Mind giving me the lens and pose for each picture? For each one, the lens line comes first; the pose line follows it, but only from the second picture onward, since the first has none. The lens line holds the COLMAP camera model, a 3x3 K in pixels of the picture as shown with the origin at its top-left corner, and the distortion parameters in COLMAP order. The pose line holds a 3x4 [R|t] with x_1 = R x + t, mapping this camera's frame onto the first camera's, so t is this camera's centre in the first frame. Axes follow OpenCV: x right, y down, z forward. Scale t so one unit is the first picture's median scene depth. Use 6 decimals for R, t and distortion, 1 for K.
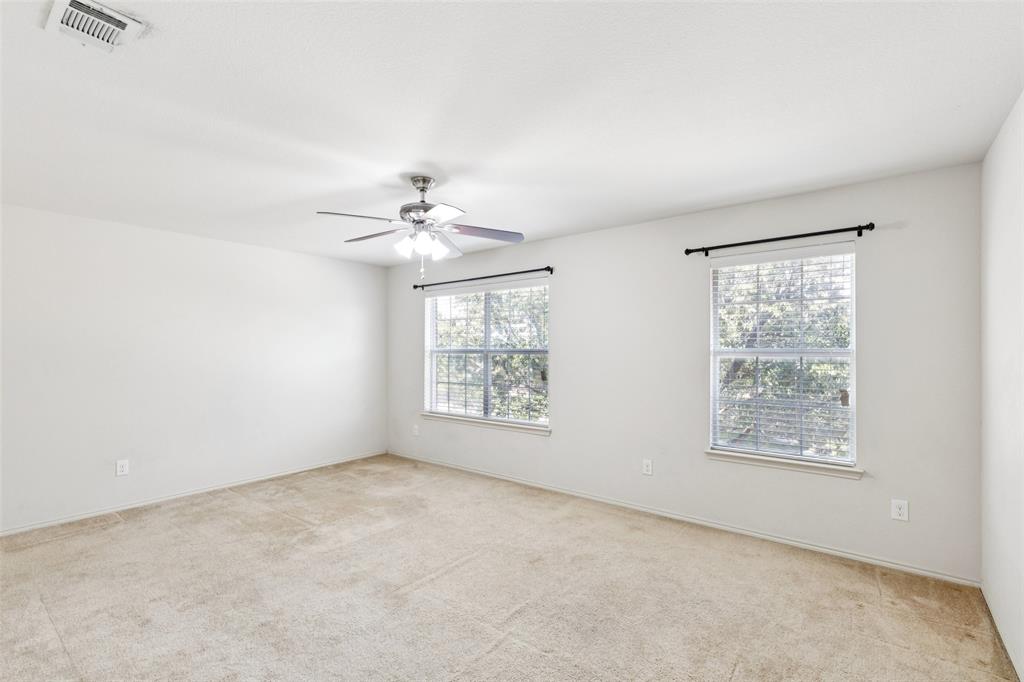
lens RADIAL K [[458.0, 0, 513.9], [0, 458.0, 345.7], [0, 0, 1]] dist [0.003138, -0.001532]
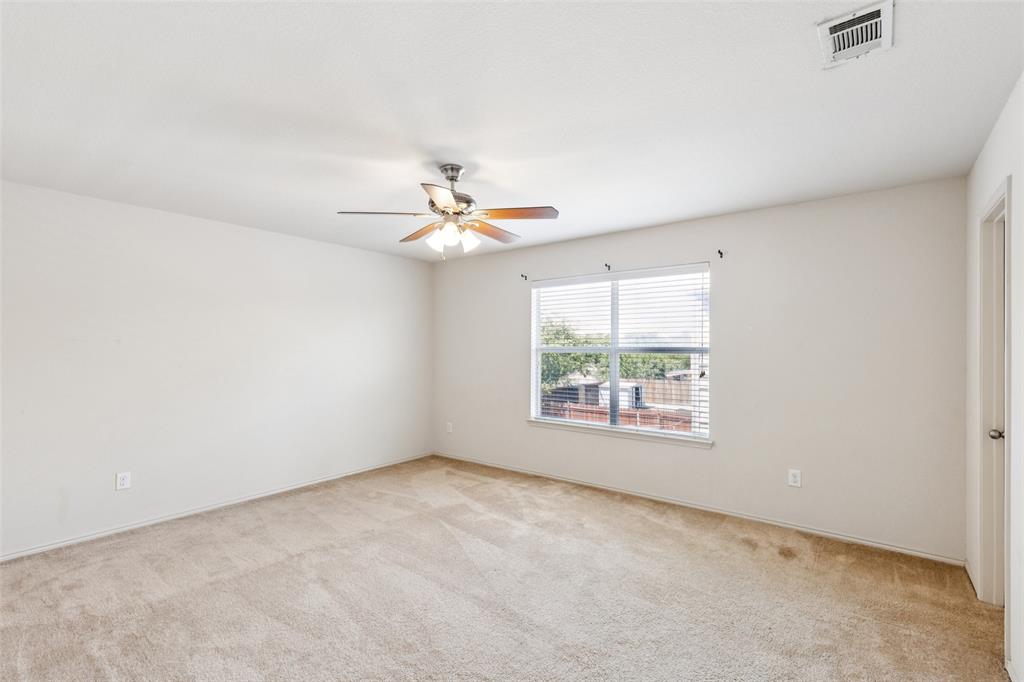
lens RADIAL K [[440.1, 0, 512.0], [0, 440.1, 341.0], [0, 0, 1]] dist [0.005529, 0.000278]
pose [[0.998860, -0.007659, 0.047122, -0.155391], [0.007370, 0.999953, 0.006318, -0.005717], [-0.047168, -0.005963, 0.998869, 0.089222]]
